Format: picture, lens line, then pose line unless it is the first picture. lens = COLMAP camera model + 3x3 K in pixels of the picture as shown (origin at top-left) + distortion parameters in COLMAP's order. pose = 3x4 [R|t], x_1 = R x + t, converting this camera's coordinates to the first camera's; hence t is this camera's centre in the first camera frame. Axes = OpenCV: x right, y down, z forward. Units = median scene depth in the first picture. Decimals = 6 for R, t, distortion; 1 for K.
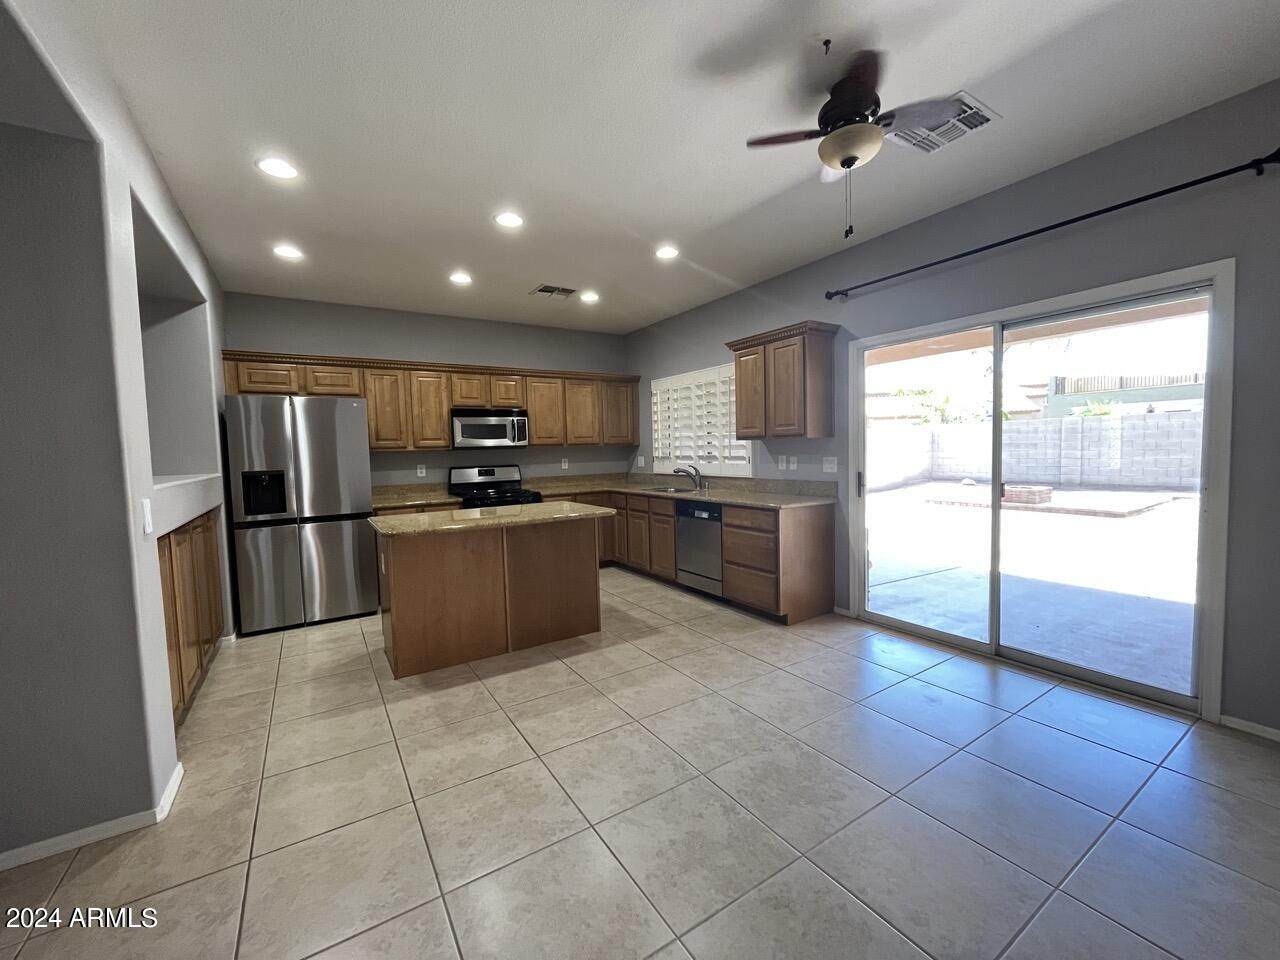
lens RADIAL K [[515.2, 0, 638.2], [0, 515.2, 480.4], [0, 0, 1]] dist [-0.000281, -0.000240]
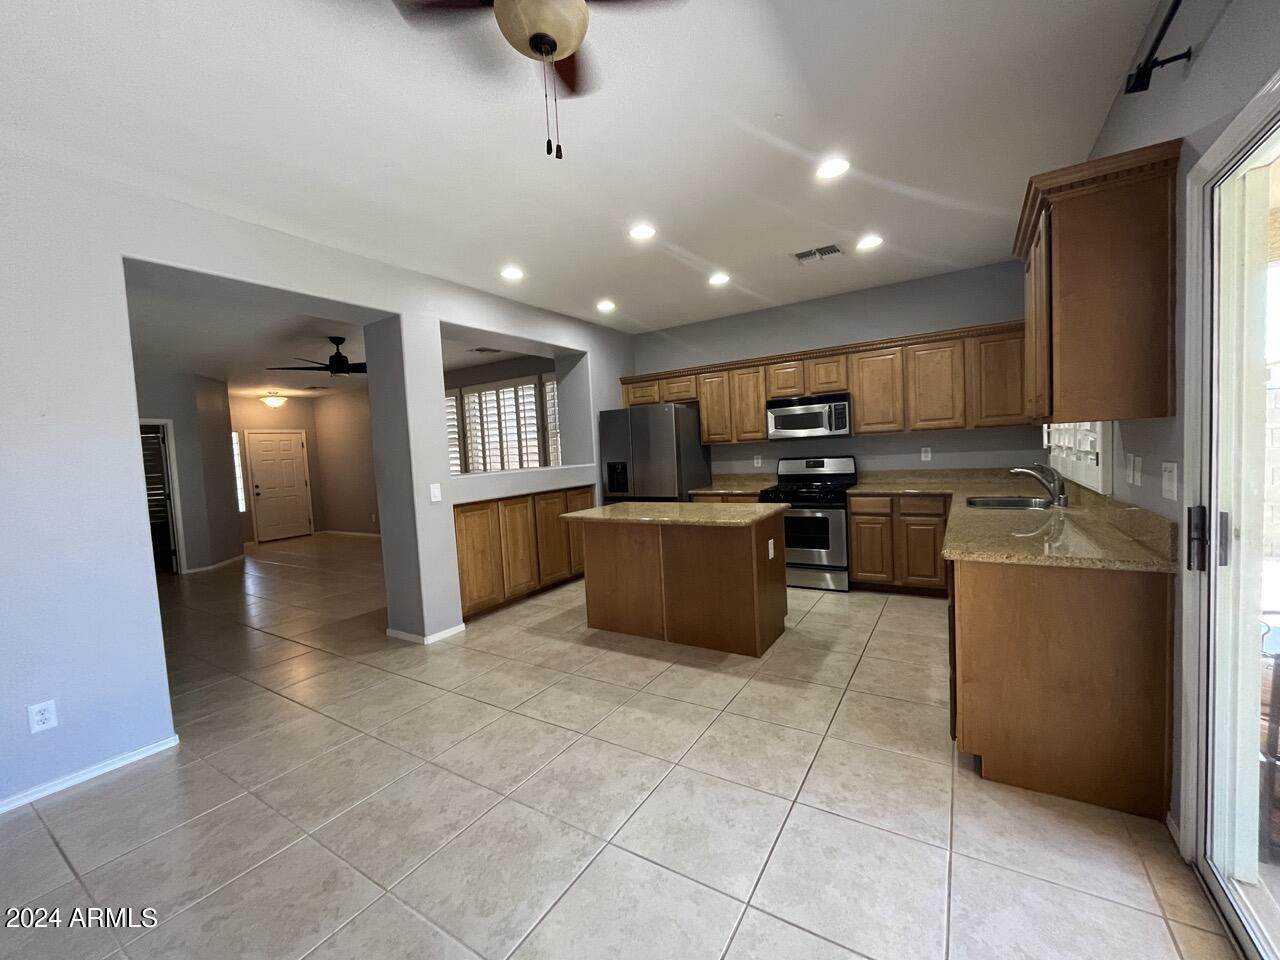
lens RADIAL K [[515.2, 0, 638.2], [0, 515.2, 480.4], [0, 0, 1]] dist [-0.000281, -0.000240]
pose [[0.422657, 0.057841, -0.904442, 0.587996], [-0.011263, 0.998220, 0.058574, -0.051979], [0.906220, -0.014570, 0.422556, 0.441848]]
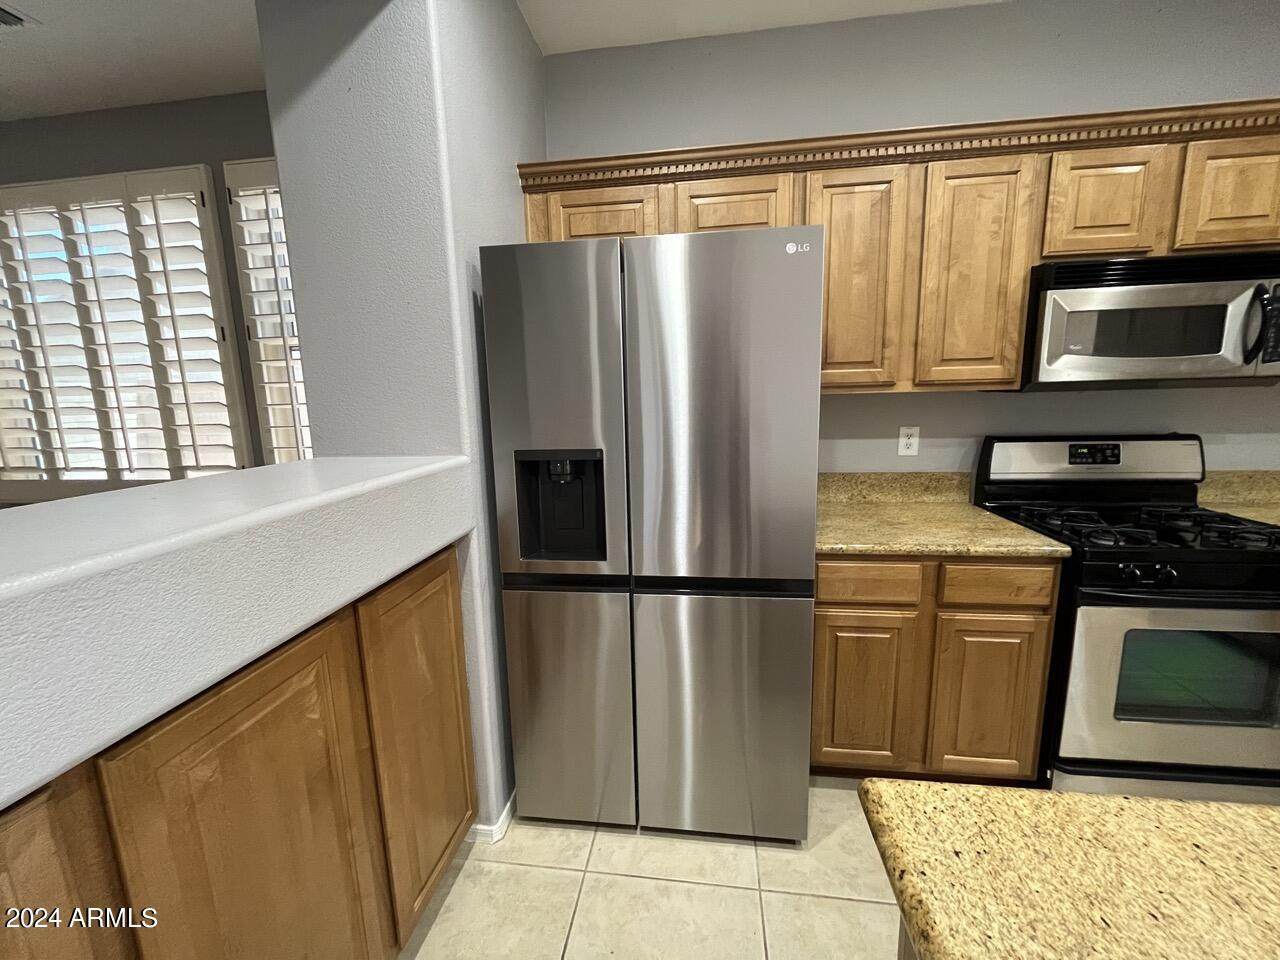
lens RADIAL K [[515.2, 0, 638.2], [0, 515.2, 480.4], [0, 0, 1]] dist [-0.000281, -0.000240]
pose [[0.761202, 0.115150, -0.638210, -0.430152], [-0.033617, 0.989793, 0.138490, -0.050535], [0.647643, -0.083964, 0.757303, 0.735974]]
